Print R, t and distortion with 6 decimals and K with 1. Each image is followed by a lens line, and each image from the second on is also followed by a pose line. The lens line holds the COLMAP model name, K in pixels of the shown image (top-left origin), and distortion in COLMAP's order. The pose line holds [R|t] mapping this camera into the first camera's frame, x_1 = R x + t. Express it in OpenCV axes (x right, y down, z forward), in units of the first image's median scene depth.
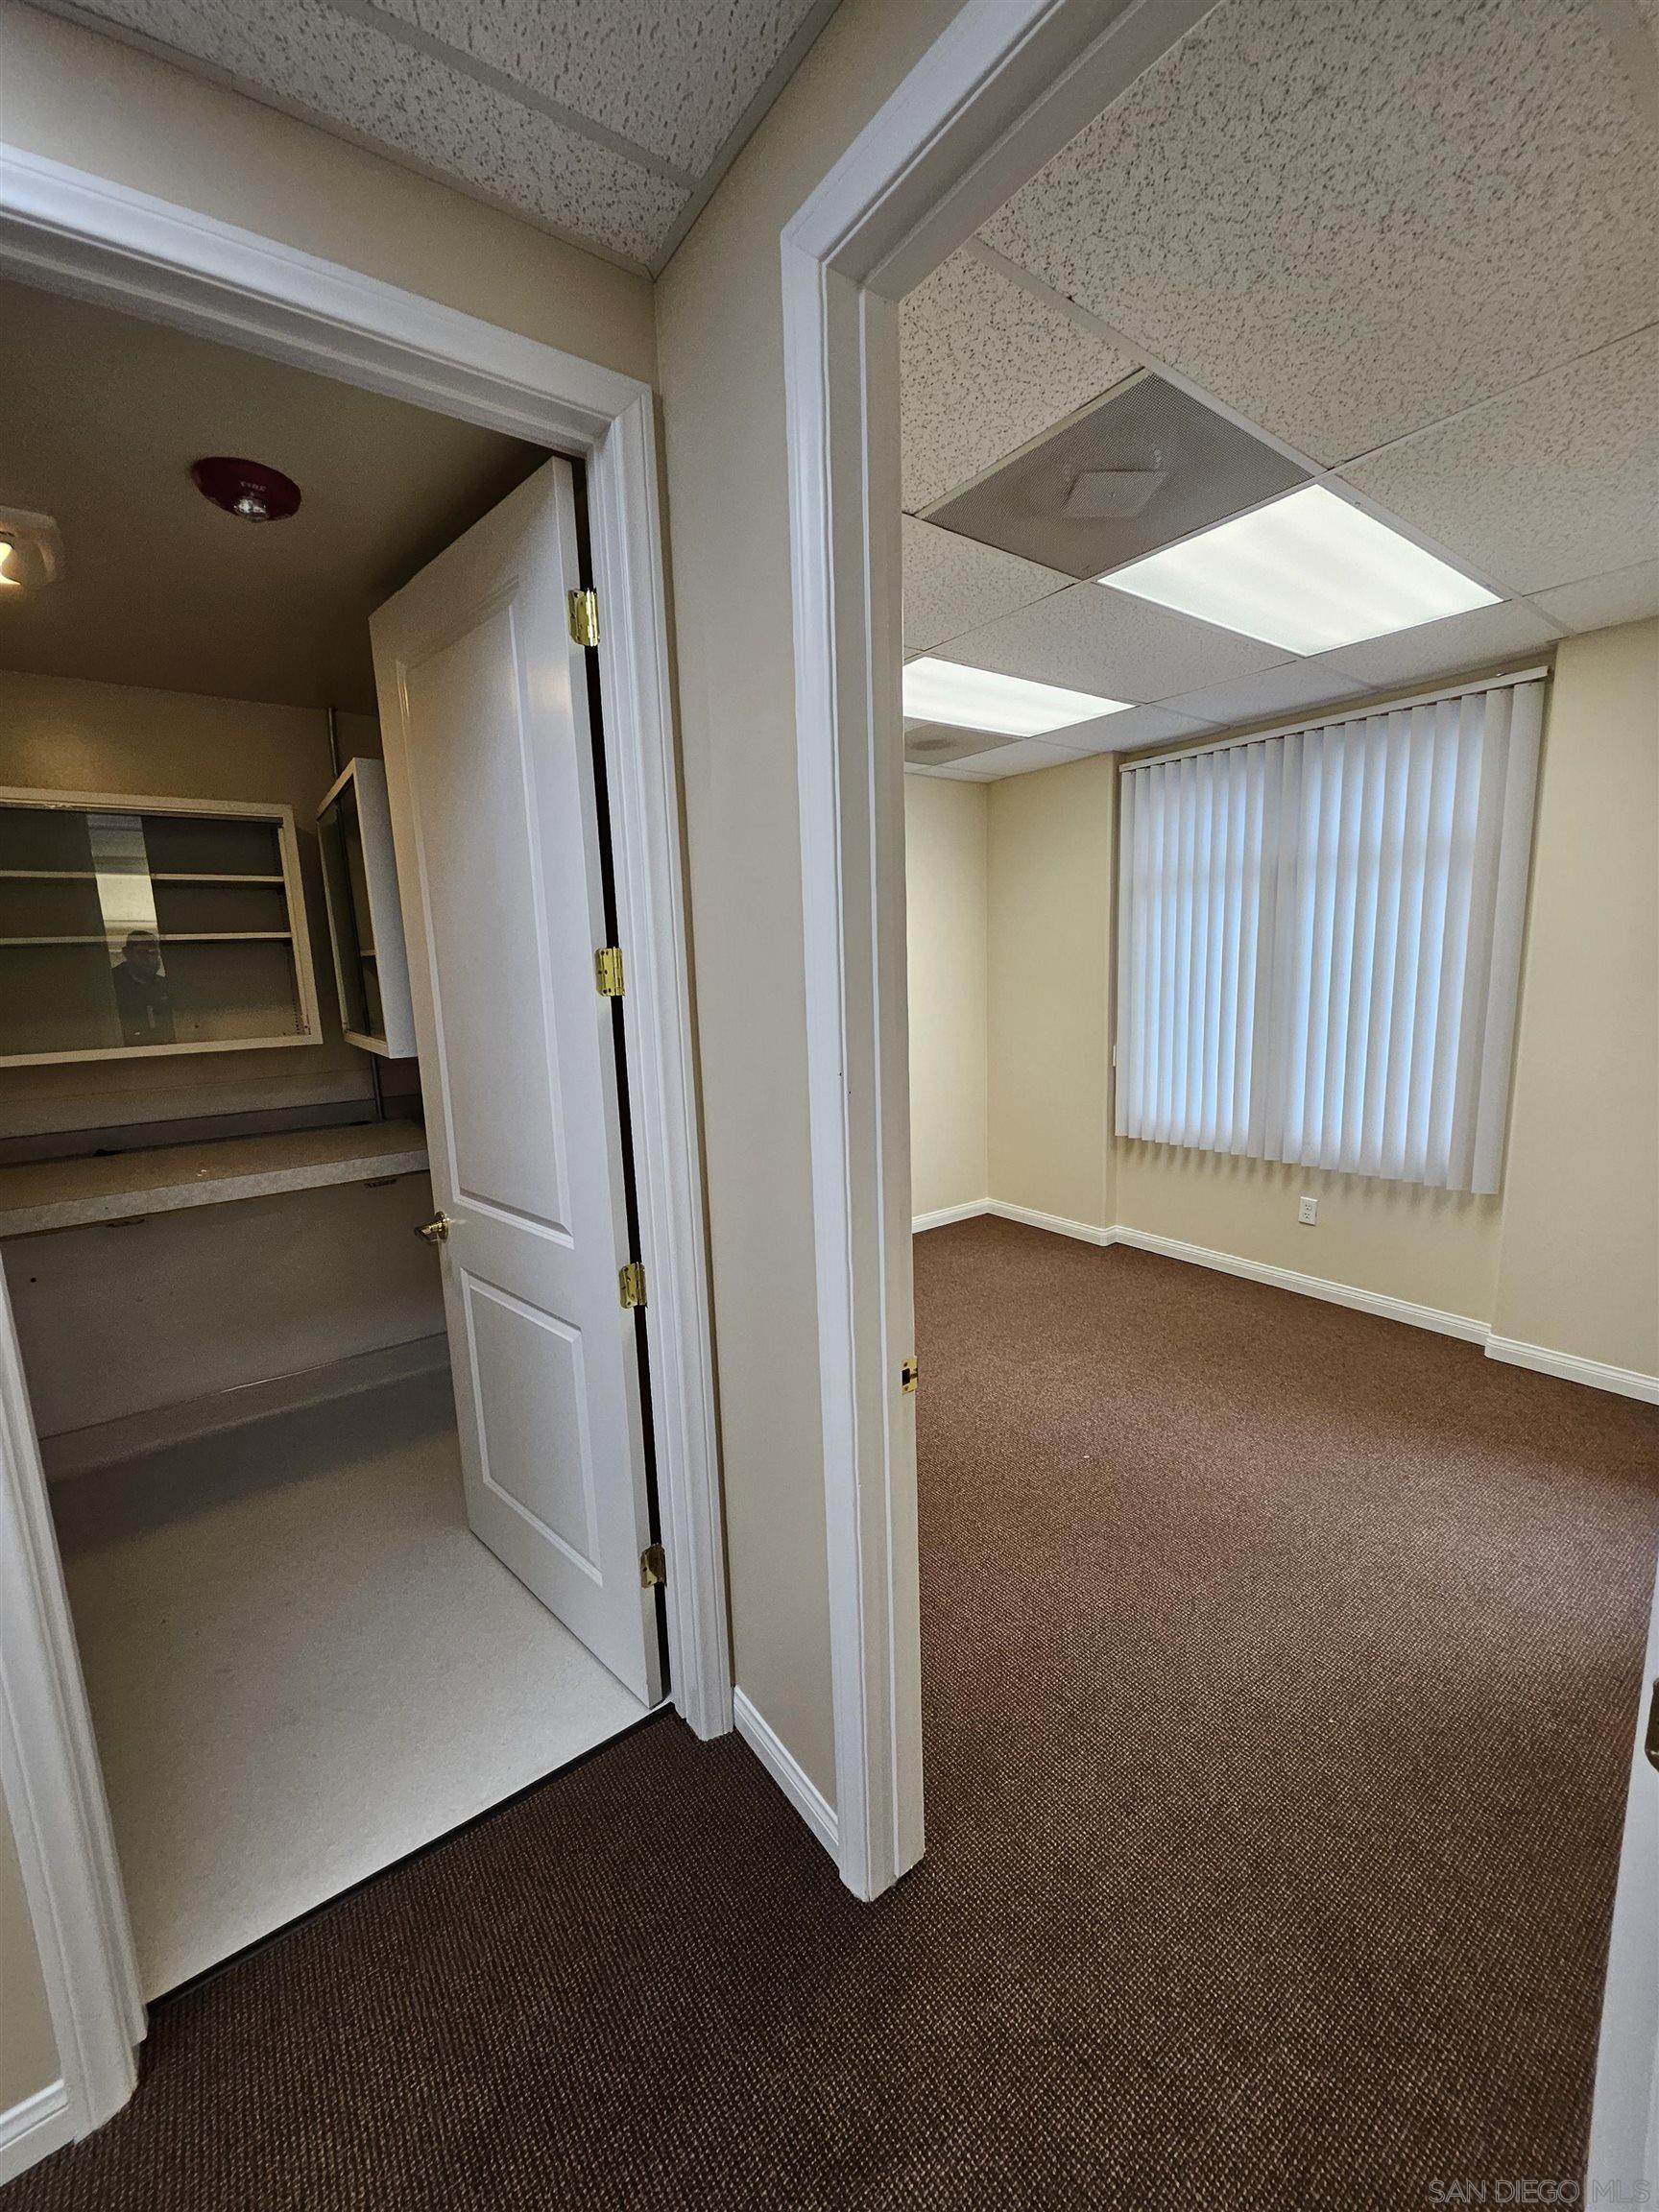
lens RADIAL K [[860.4, 0, 817.3], [0, 860.4, 1095.9], [0, 0, 1]] dist [0.002077, -0.000160]
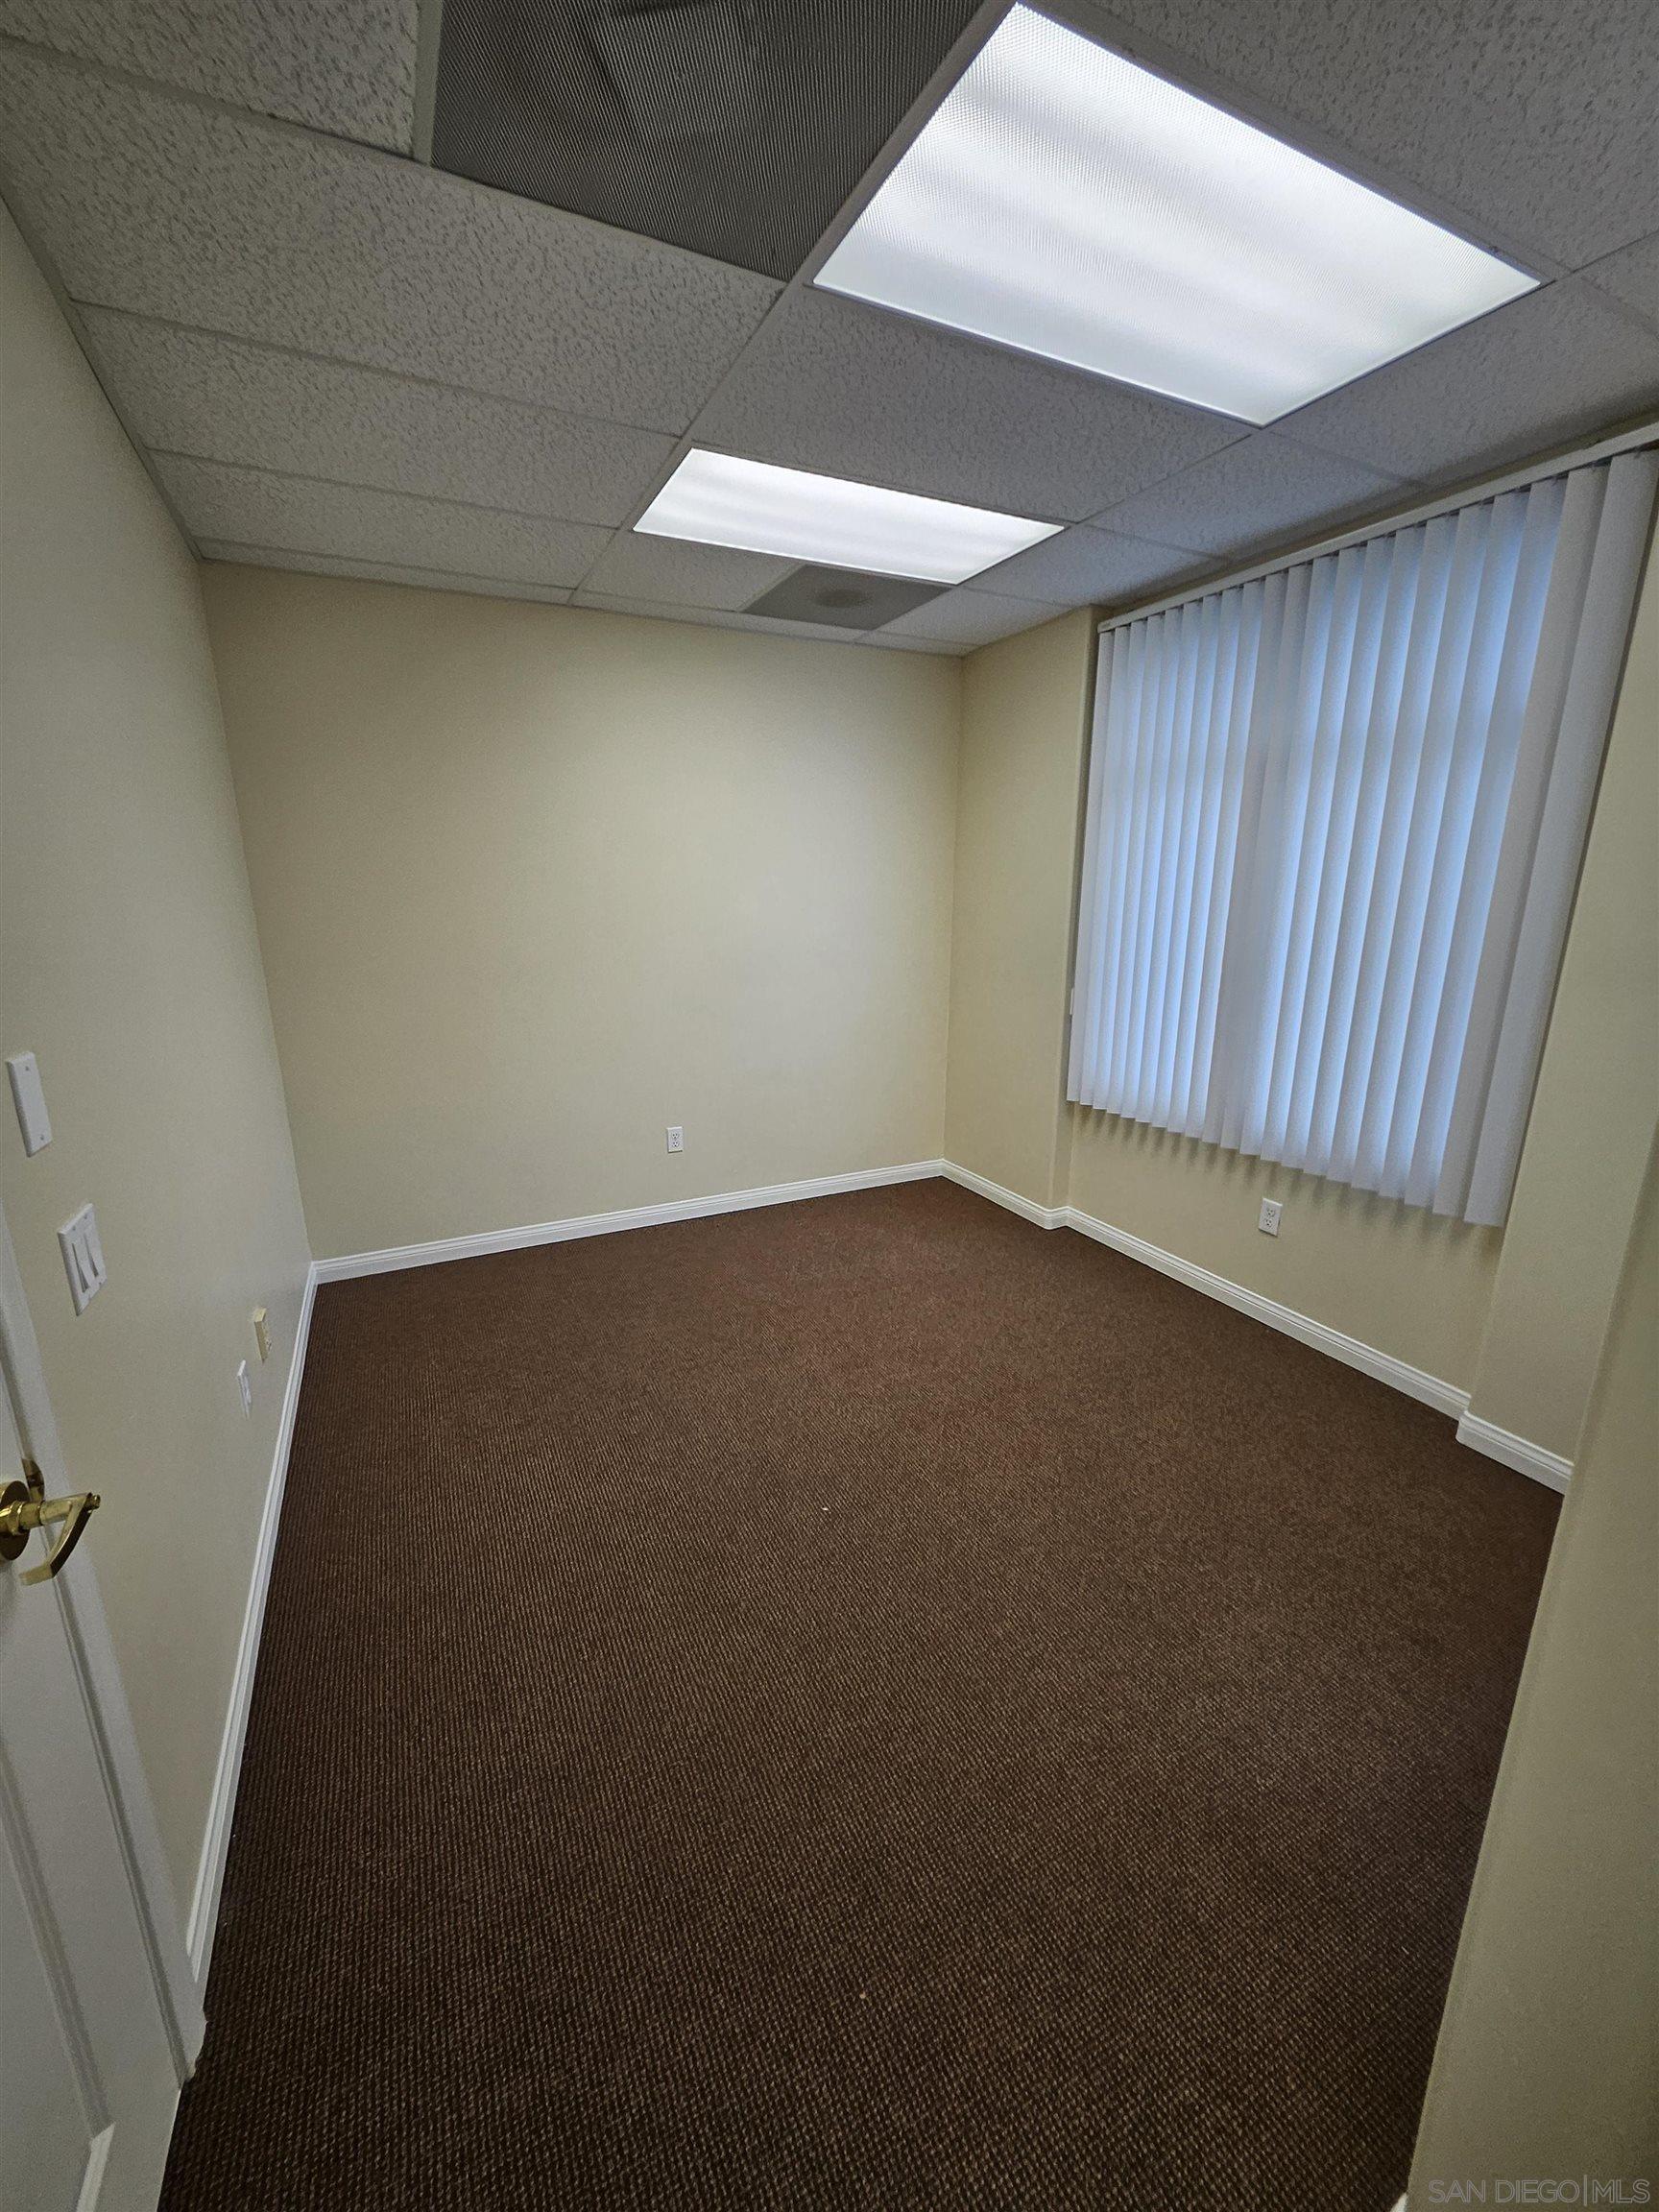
lens RADIAL K [[866.8, 0, 807.0], [0, 866.8, 1103.7], [0, 0, 1]] dist [0.000509, 0.000013]
pose [[0.983726, 0.074750, -0.163387, 0.279184], [-0.058697, 0.993156, 0.100972, -0.022882], [0.169817, -0.089739, 0.981381, 0.171627]]
